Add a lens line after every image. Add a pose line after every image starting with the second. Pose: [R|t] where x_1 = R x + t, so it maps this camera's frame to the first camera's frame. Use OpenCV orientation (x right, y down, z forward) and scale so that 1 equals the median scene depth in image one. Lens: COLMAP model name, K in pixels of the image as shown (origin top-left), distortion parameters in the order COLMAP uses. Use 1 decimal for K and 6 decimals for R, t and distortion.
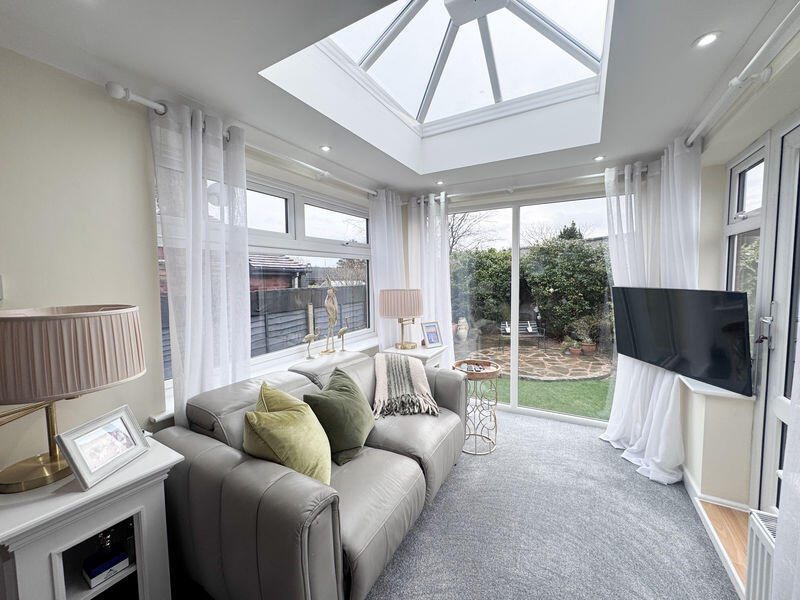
lens RADIAL K [[321.0, 0, 401.3], [0, 321.0, 298.6], [0, 0, 1]] dist [-0.003207, -0.000364]
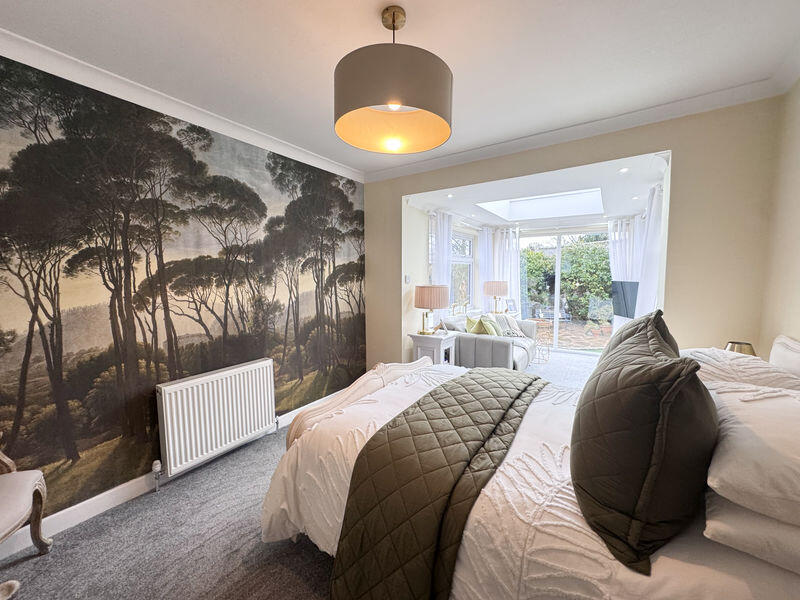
lens RADIAL K [[321.0, 0, 397.9], [0, 321.0, 301.2], [0, 0, 1]] dist [-0.003207, -0.000364]
pose [[0.997641, 0.007433, -0.068242, -0.143778], [-0.006015, 0.999762, 0.020967, 0.016964], [0.068382, -0.020508, 0.997448, -0.295402]]
